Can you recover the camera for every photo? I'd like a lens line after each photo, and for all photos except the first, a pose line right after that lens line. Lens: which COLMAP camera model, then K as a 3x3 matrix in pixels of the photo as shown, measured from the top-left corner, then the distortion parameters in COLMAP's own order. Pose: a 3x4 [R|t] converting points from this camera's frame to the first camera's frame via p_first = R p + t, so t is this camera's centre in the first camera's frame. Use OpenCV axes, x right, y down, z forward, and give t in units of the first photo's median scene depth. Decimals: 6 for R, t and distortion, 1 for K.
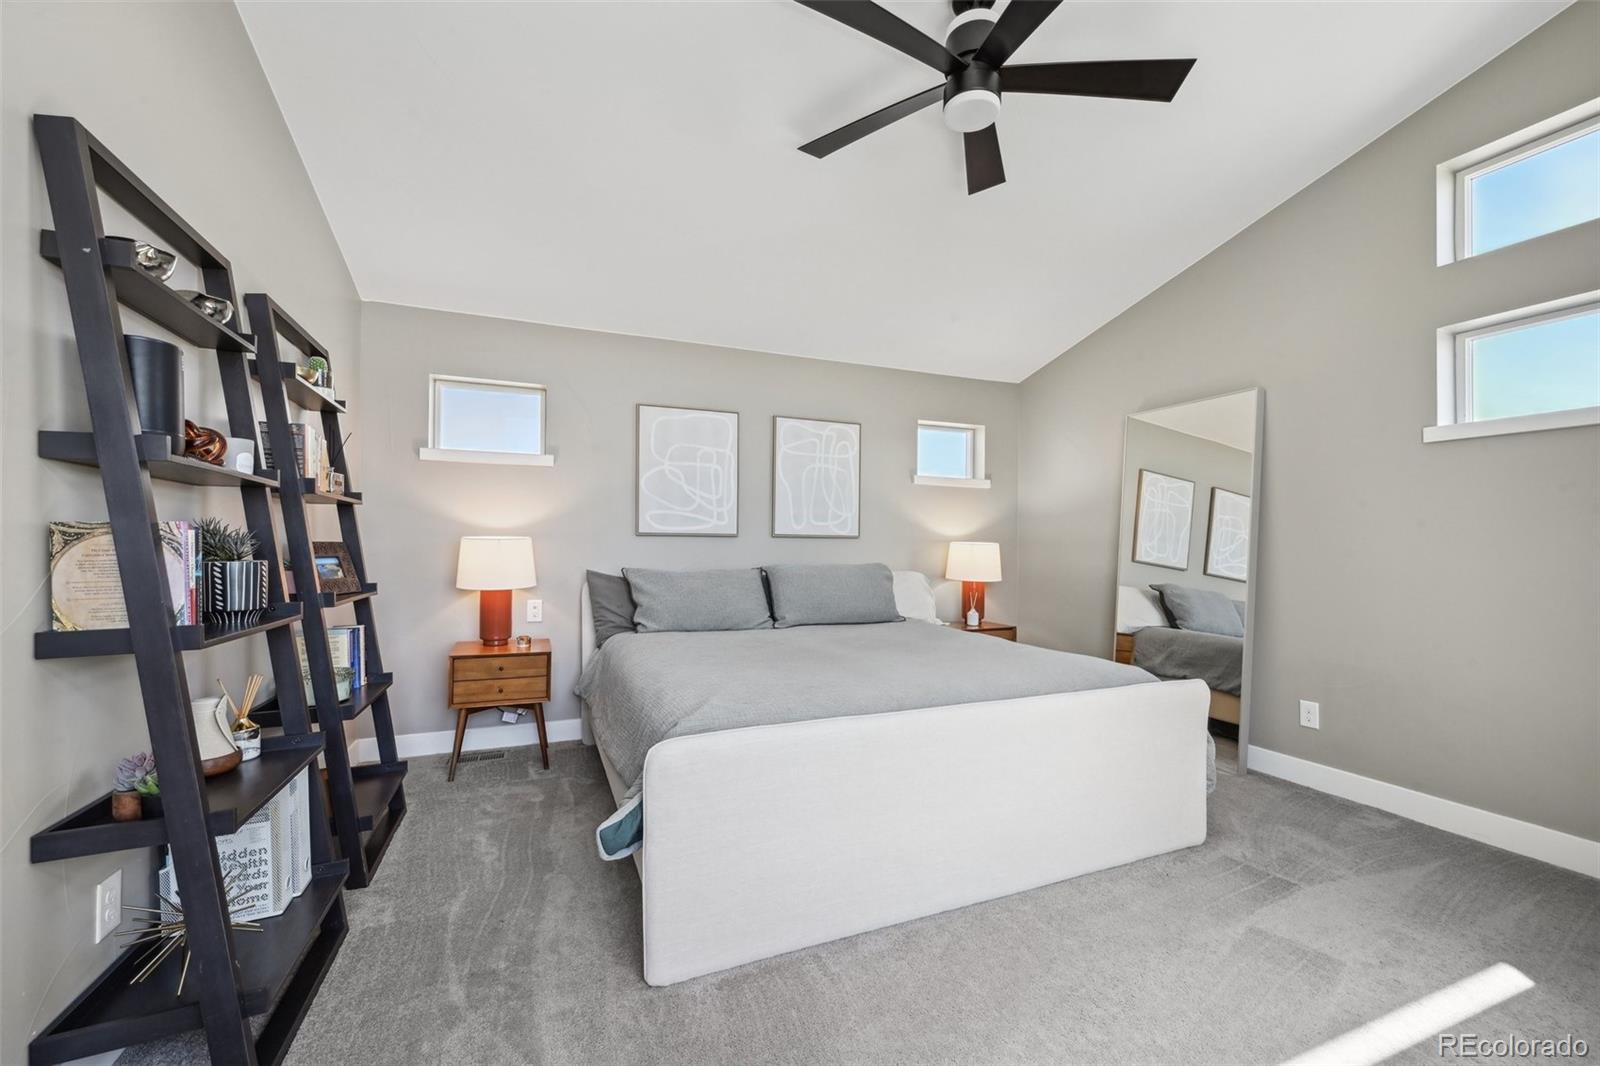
lens RADIAL K [[636.6, 0, 789.7], [0, 636.6, 549.8], [0, 0, 1]] dist [0.002159, -0.000883]
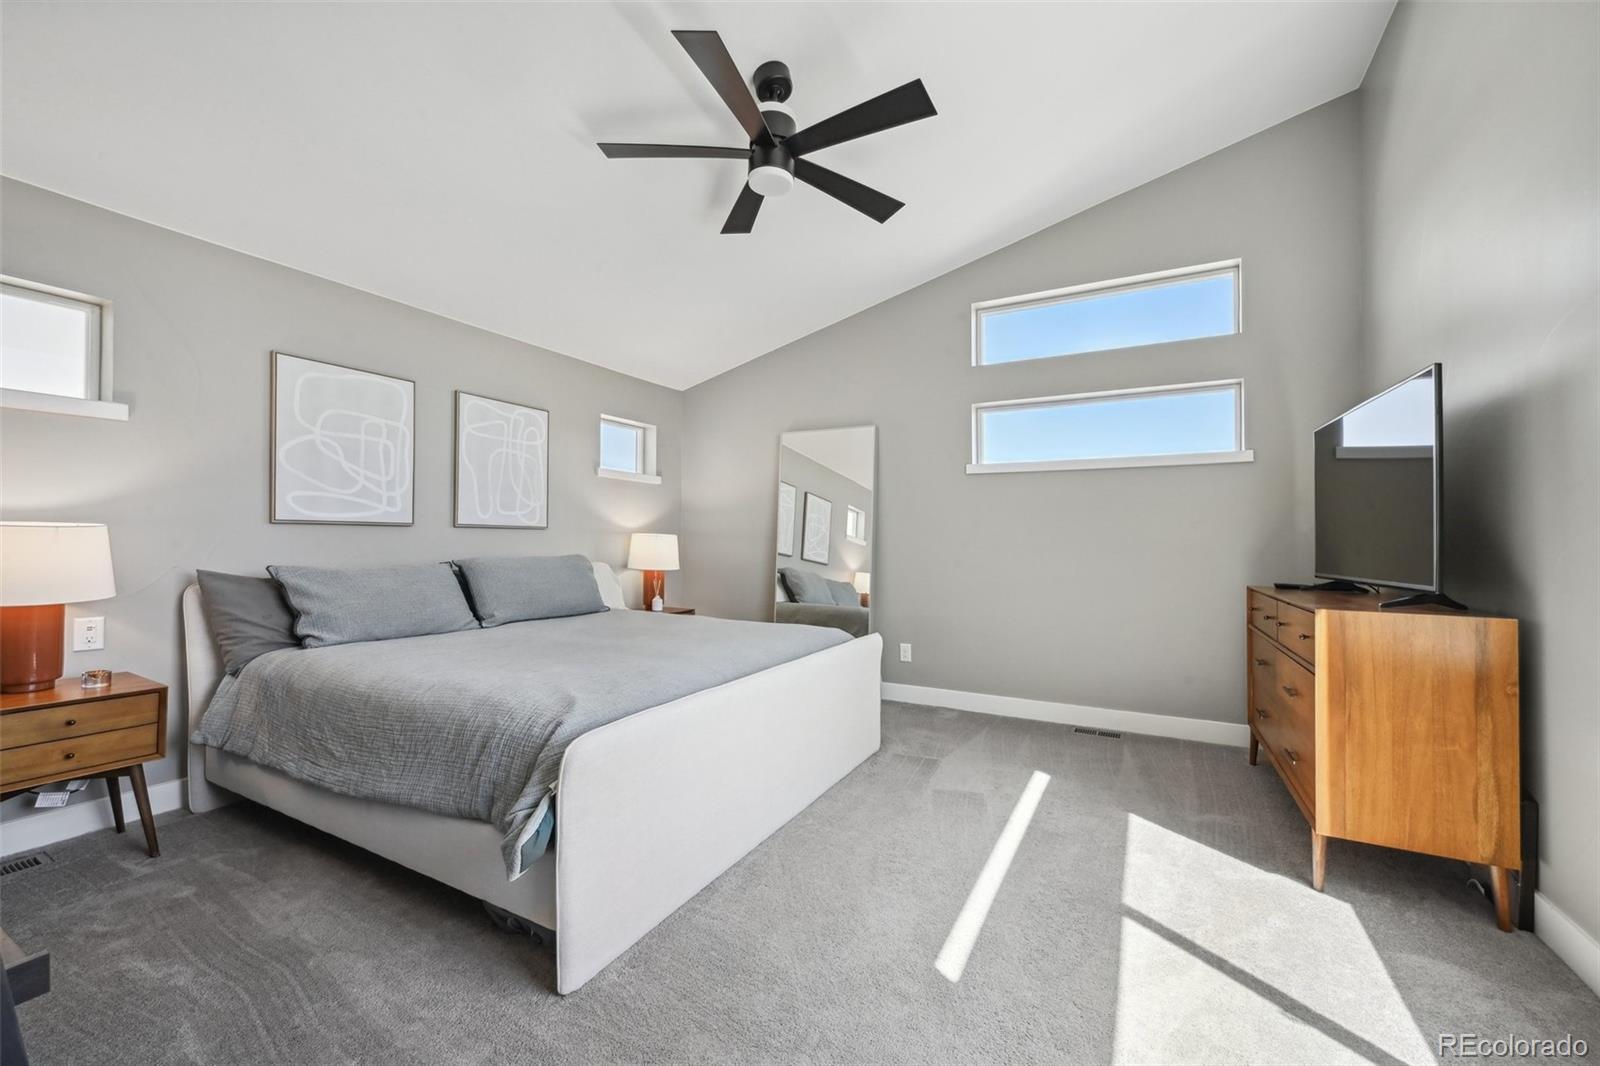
lens RADIAL K [[636.6, 0, 797.1], [0, 636.6, 538.5], [0, 0, 1]] dist [0.002159, -0.000883]
pose [[0.778188, 0.000331, 0.628031, -0.255316], [0.001902, 0.999994, -0.002883, -0.000758], [-0.628028, 0.003438, 0.778183, 0.012861]]
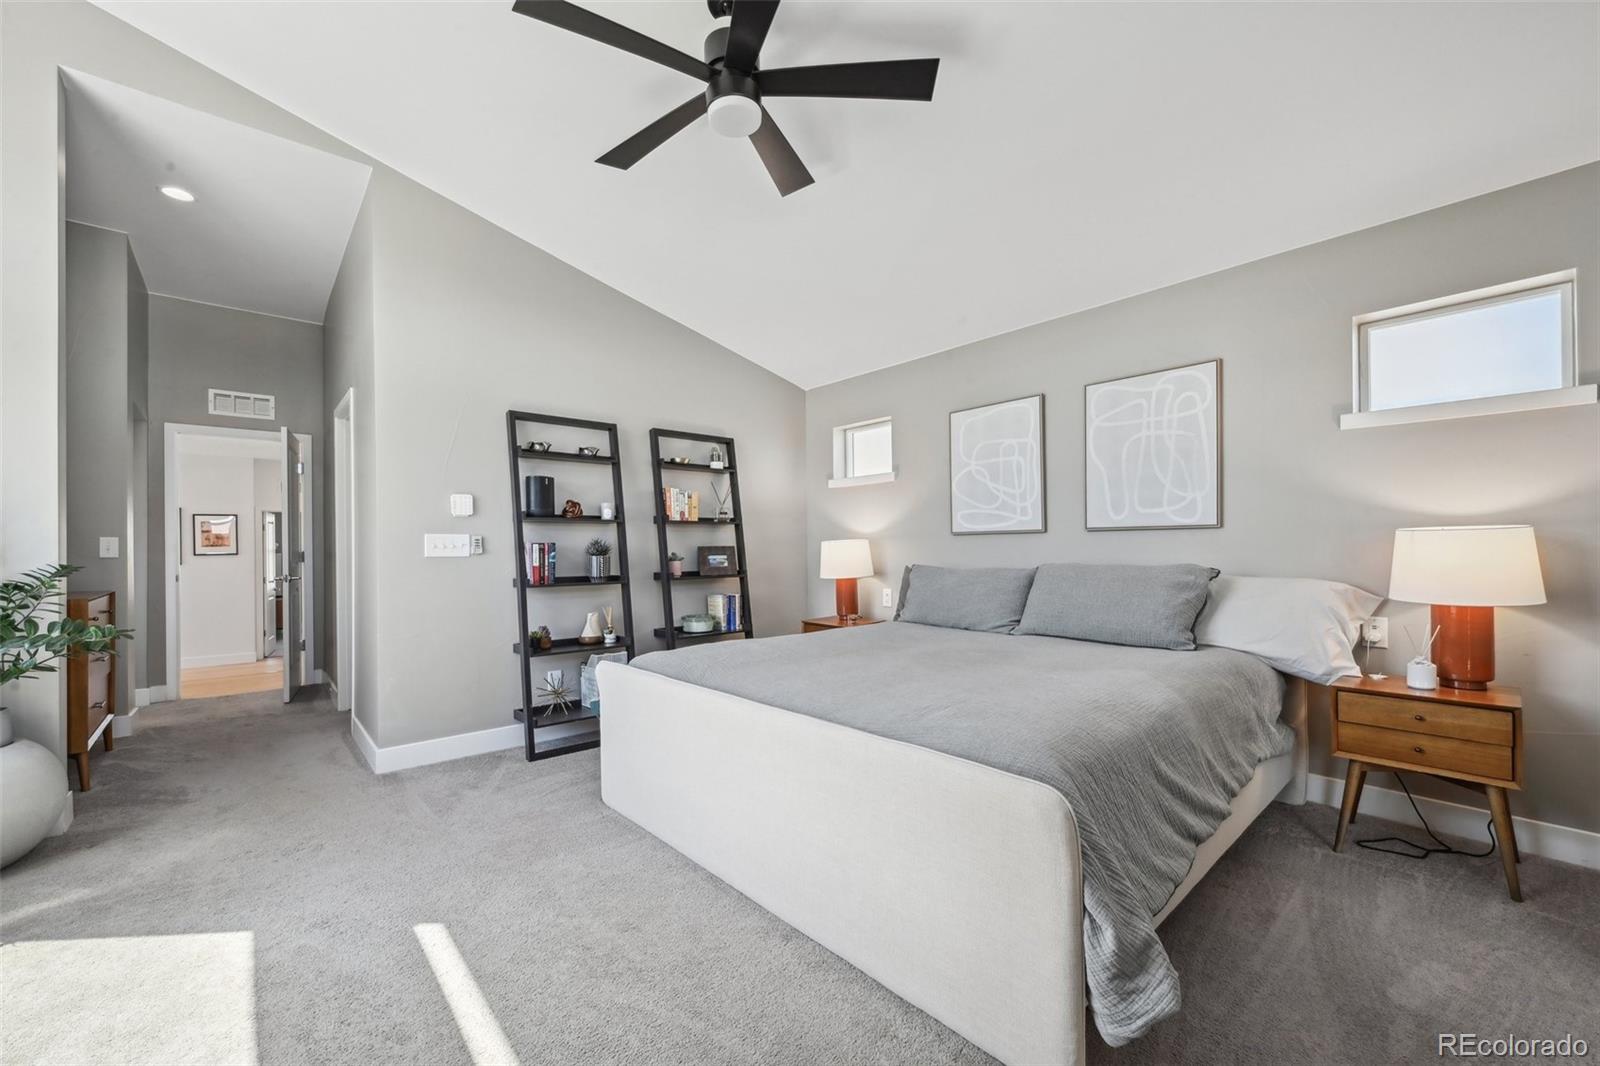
lens RADIAL K [[636.6, 0, 784.0], [0, 636.6, 538.8], [0, 0, 1]] dist [0.002159, -0.000883]
pose [[0.311321, -0.021992, -0.950050, 0.766750], [0.008761, 0.999756, -0.020271, 0.003743], [0.950265, -0.002013, 0.311437, 0.440739]]
